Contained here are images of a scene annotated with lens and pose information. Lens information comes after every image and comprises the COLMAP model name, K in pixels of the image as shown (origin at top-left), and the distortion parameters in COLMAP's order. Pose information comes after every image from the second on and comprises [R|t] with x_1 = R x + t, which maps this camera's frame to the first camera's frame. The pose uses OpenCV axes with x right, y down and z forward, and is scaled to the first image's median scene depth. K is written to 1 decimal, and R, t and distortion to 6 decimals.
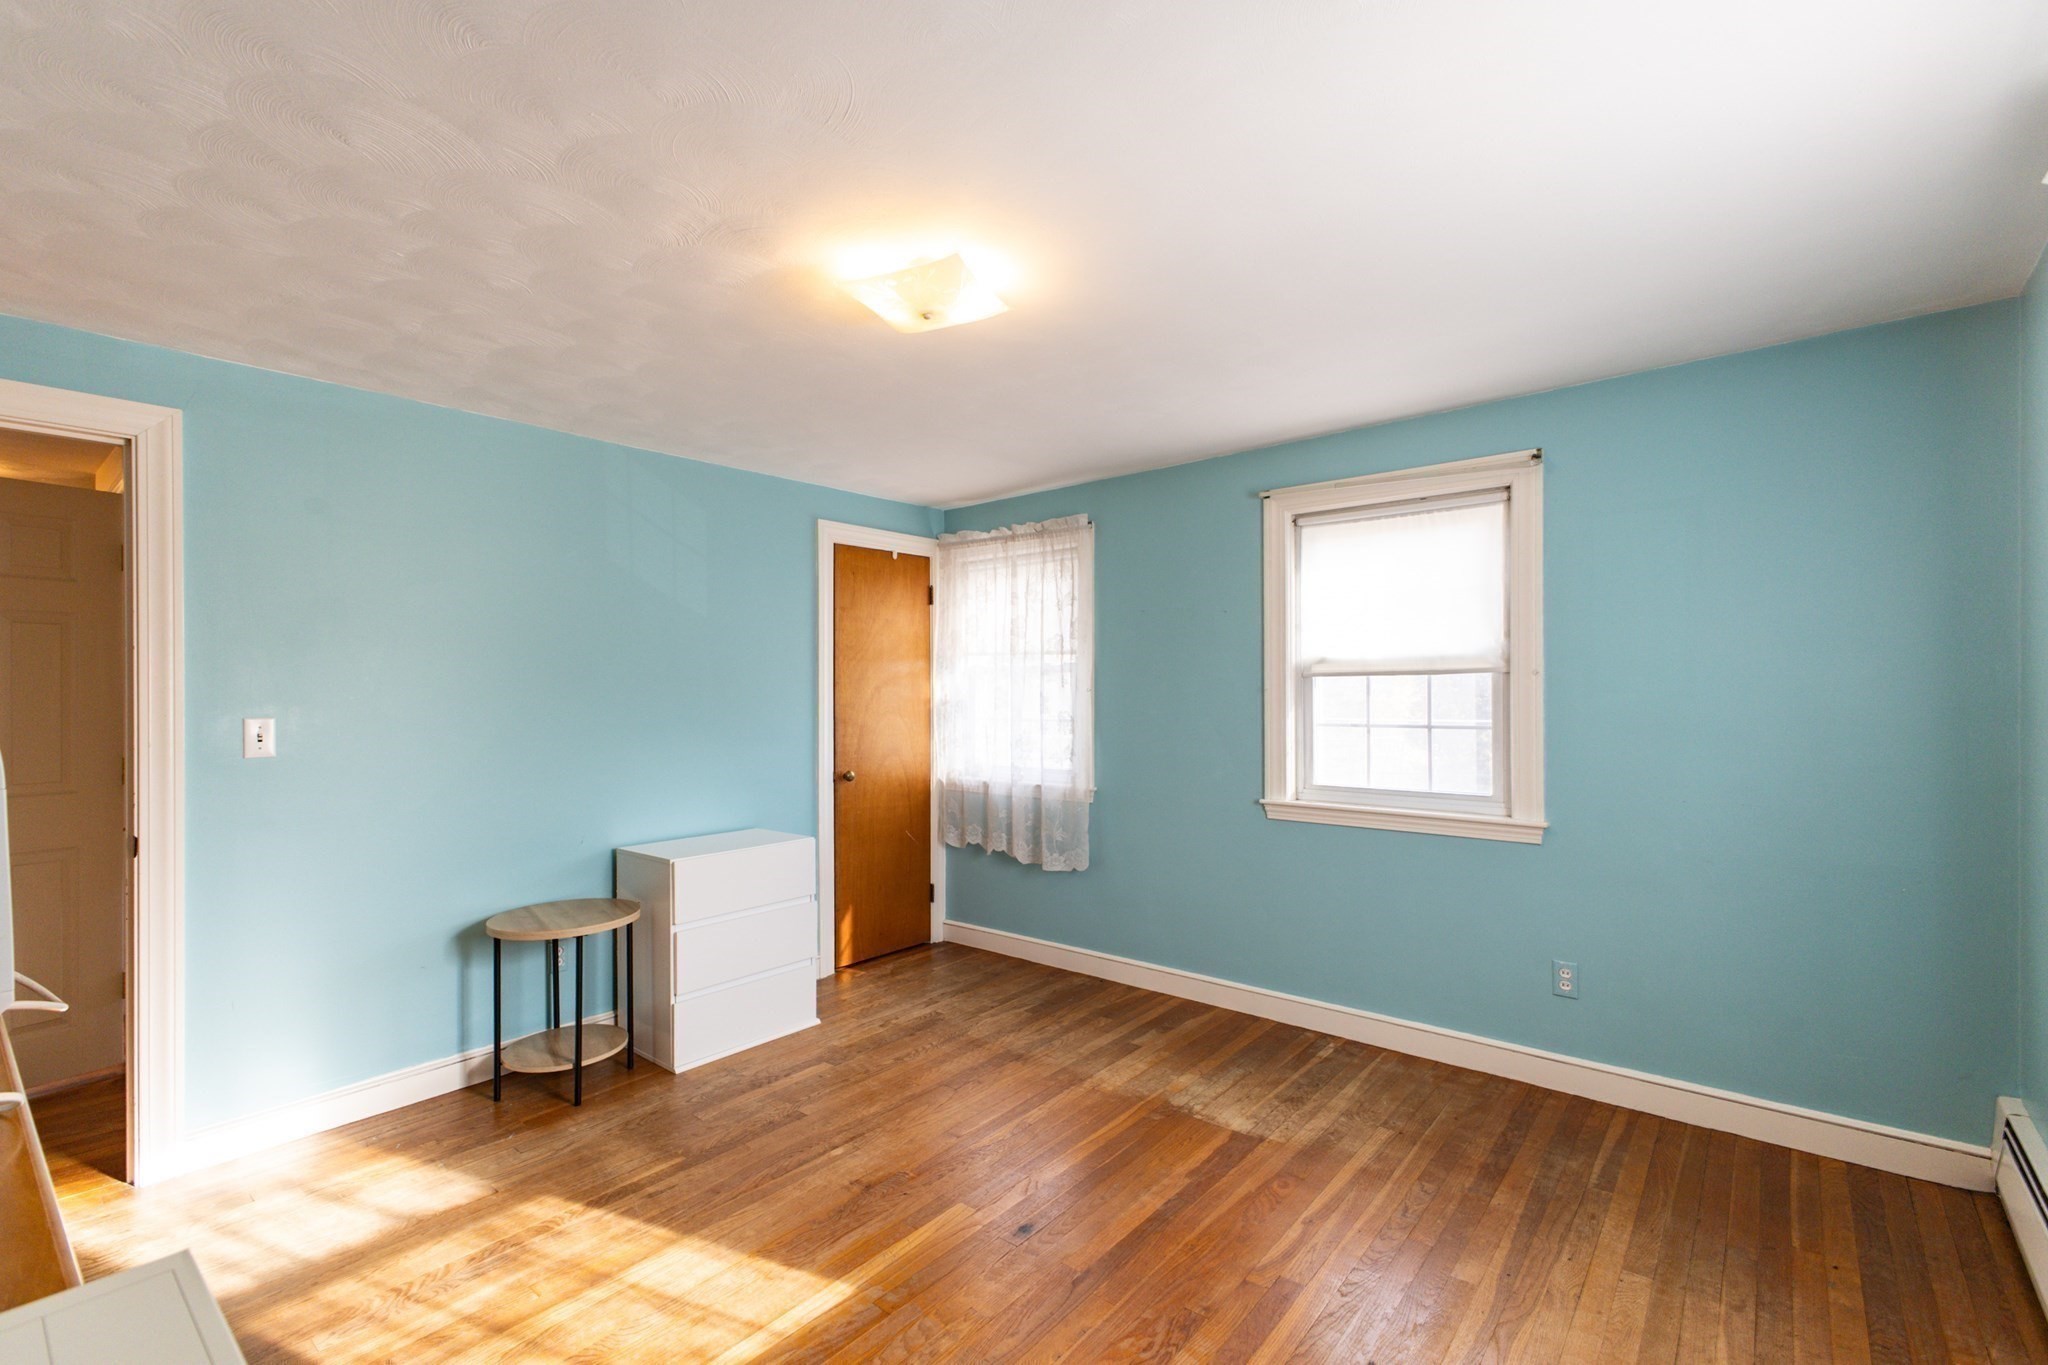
lens RADIAL K [[914.6, 0, 1024.0], [0, 914.6, 682.5], [0, 0, 1]] dist [0.018988, 0.001099]
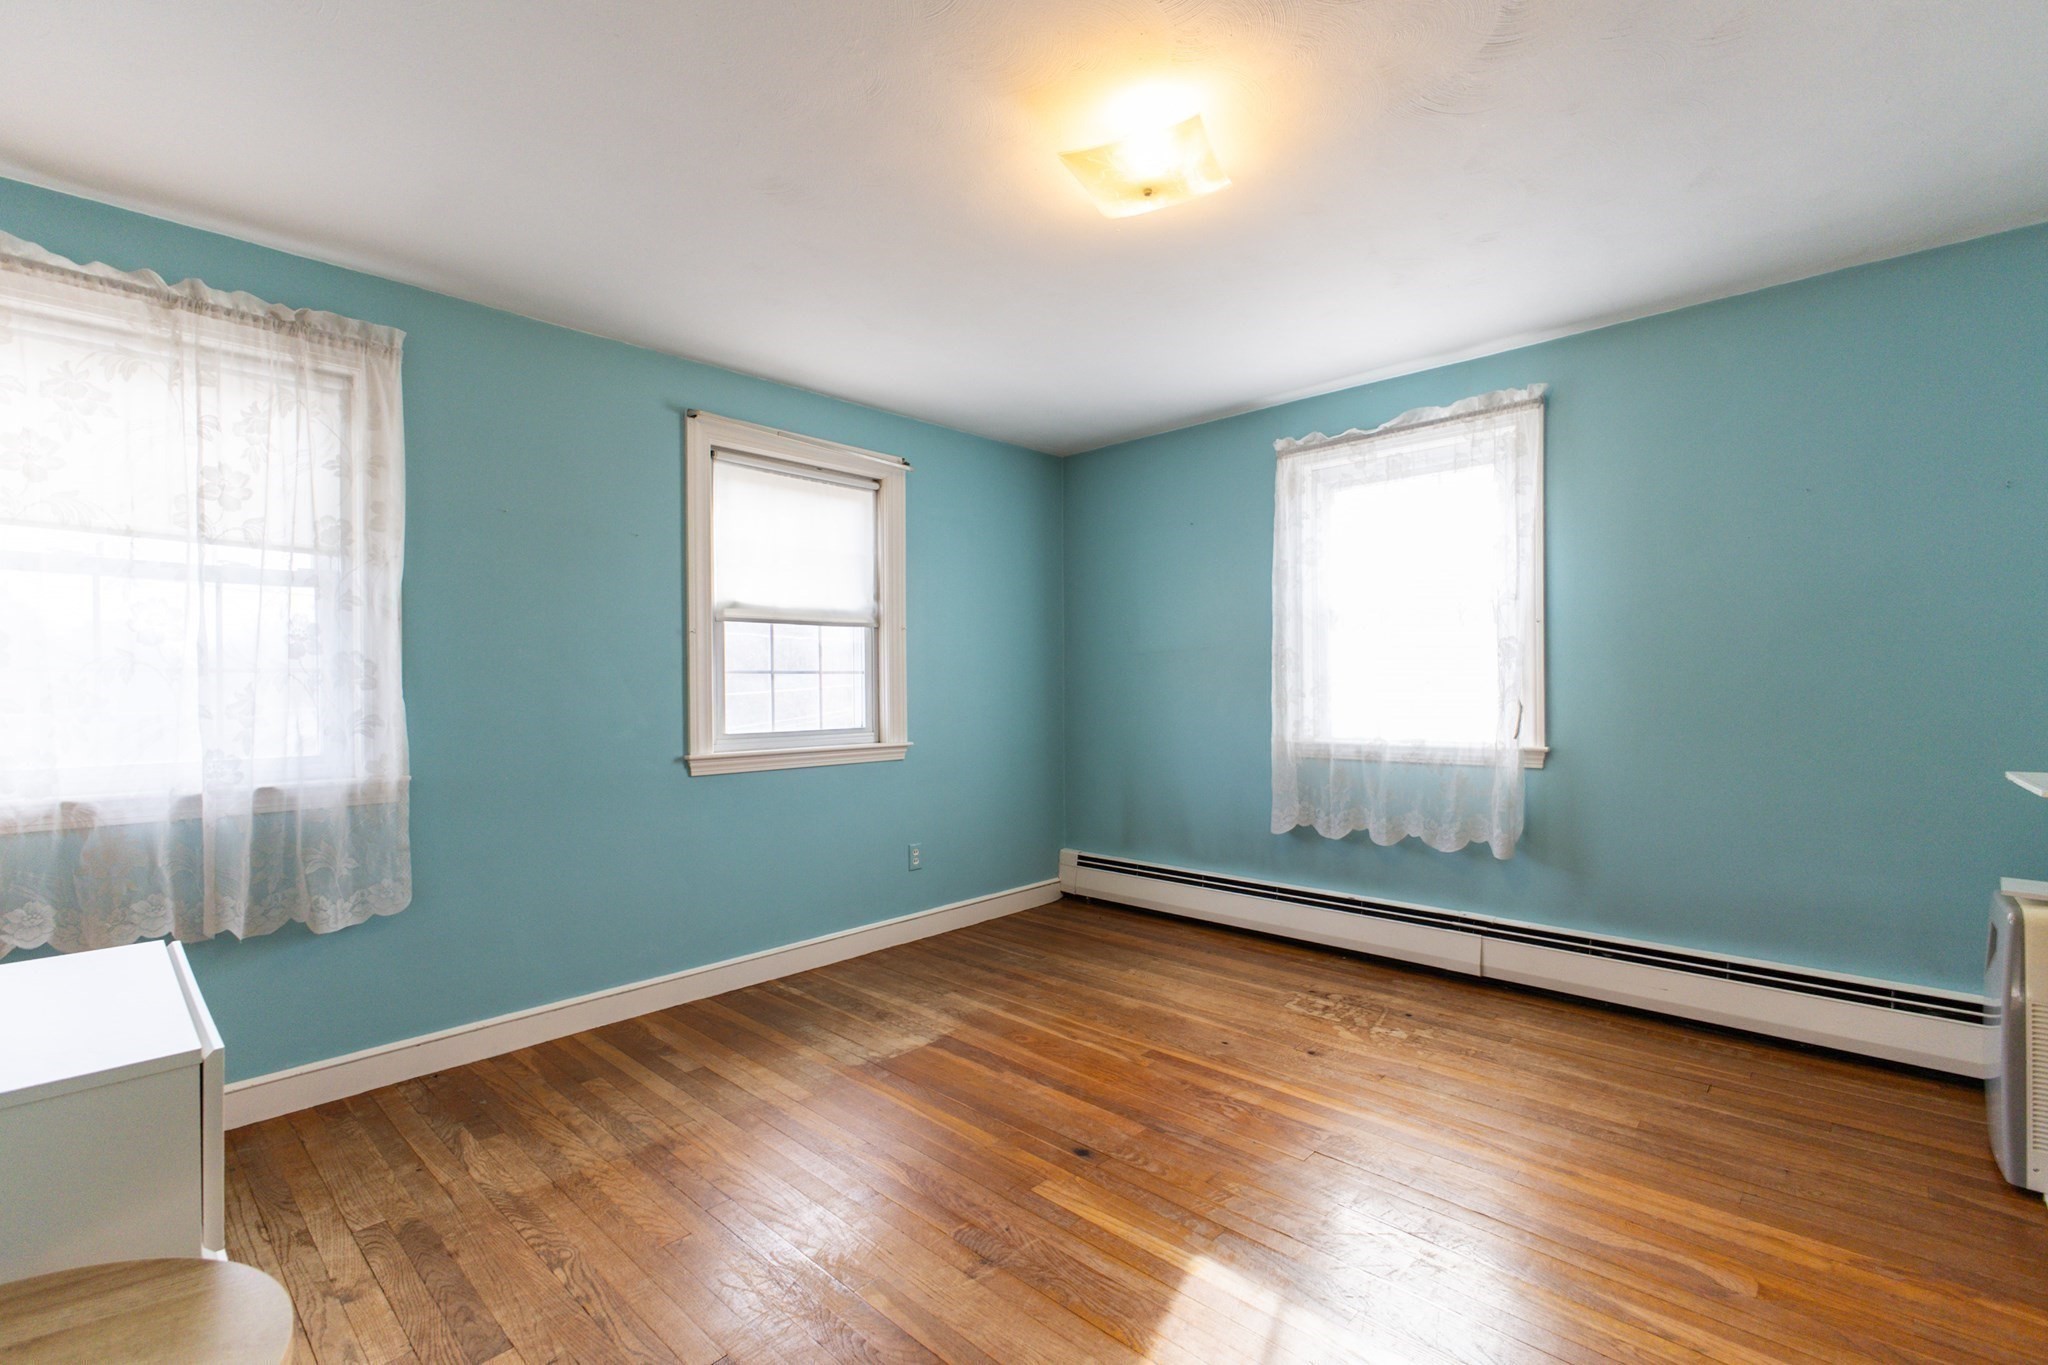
lens RADIAL K [[886.2, 0, 1060.4], [0, 886.2, 676.3], [0, 0, 1]] dist [0.016359, 0.000204]
pose [[0.044894, 0.015399, 0.998873, -0.629916], [-0.000166, 0.999881, -0.015407, 0.069674], [-0.998992, 0.000526, 0.044891, 0.652052]]
